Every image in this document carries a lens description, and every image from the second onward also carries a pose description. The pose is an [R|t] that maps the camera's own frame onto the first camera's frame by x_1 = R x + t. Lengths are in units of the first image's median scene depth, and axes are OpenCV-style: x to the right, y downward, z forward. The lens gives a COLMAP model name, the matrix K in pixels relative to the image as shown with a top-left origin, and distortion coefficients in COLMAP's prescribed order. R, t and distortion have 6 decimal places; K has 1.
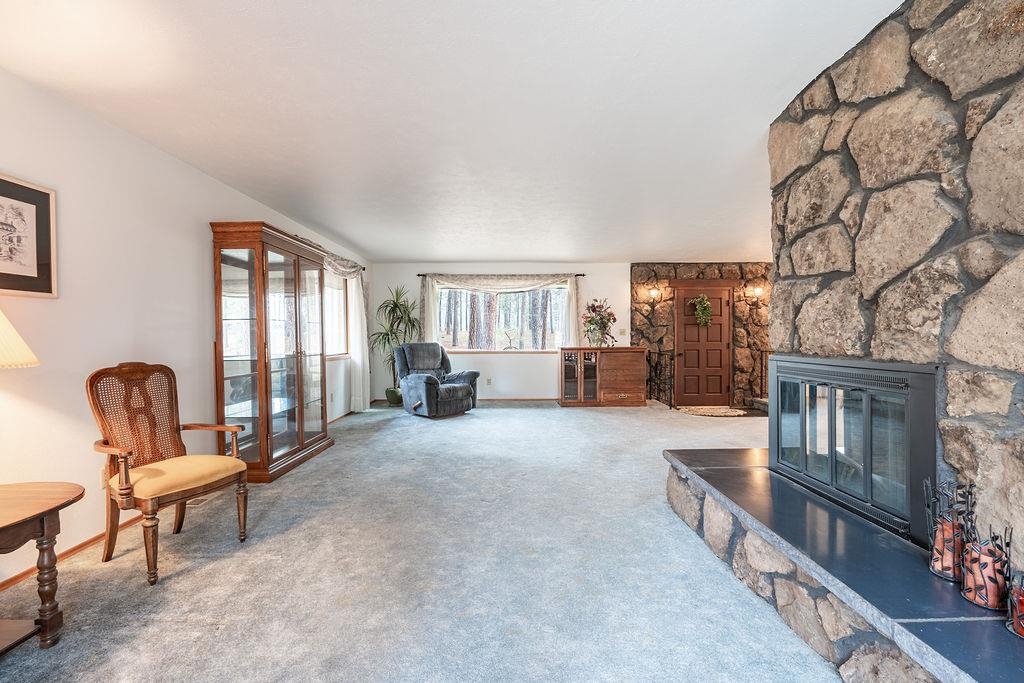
lens RADIAL K [[448.6, 0, 512.0], [0, 448.6, 341.5], [0, 0, 1]] dist [-0.002707, -0.000229]
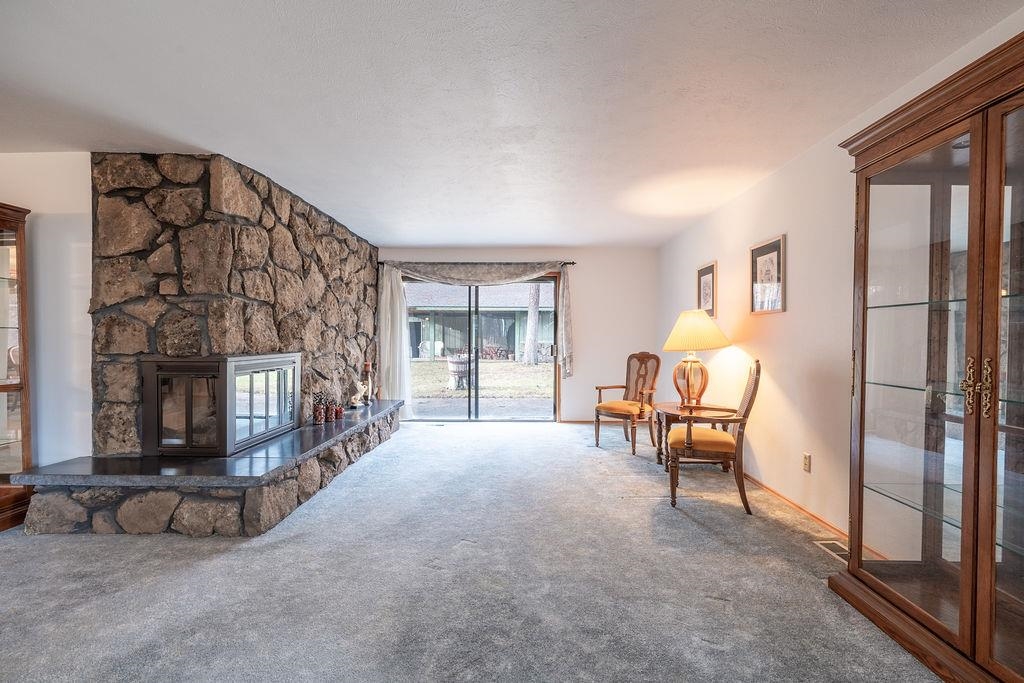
lens RADIAL K [[448.6, 0, 512.0], [0, 448.6, 341.5], [0, 0, 1]] dist [-0.002707, -0.000229]
pose [[-0.999672, 0.003858, 0.025332, -0.067935], [0.004363, 0.999793, 0.019896, -0.011396], [-0.025250, 0.020000, -0.999481, 0.787683]]
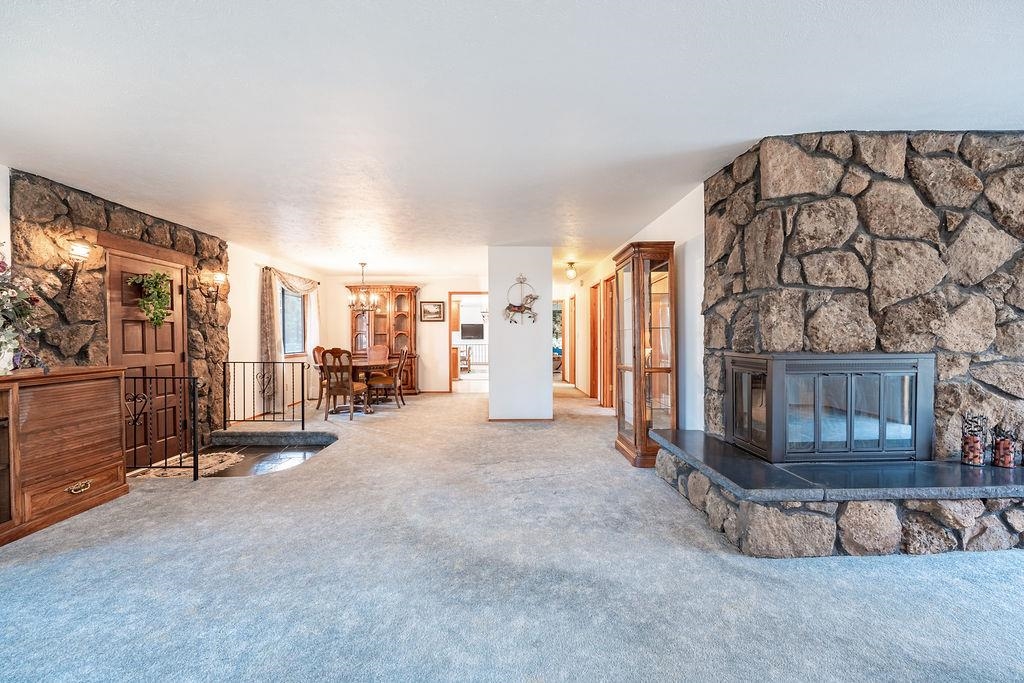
lens RADIAL K [[448.6, 0, 512.0], [0, 448.6, 341.5], [0, 0, 1]] dist [-0.002707, -0.000229]
pose [[-0.016181, -0.005558, 0.999854, -0.173290], [0.020687, 0.999769, 0.005893, -0.007878], [-0.999655, 0.020780, -0.016063, 0.604157]]
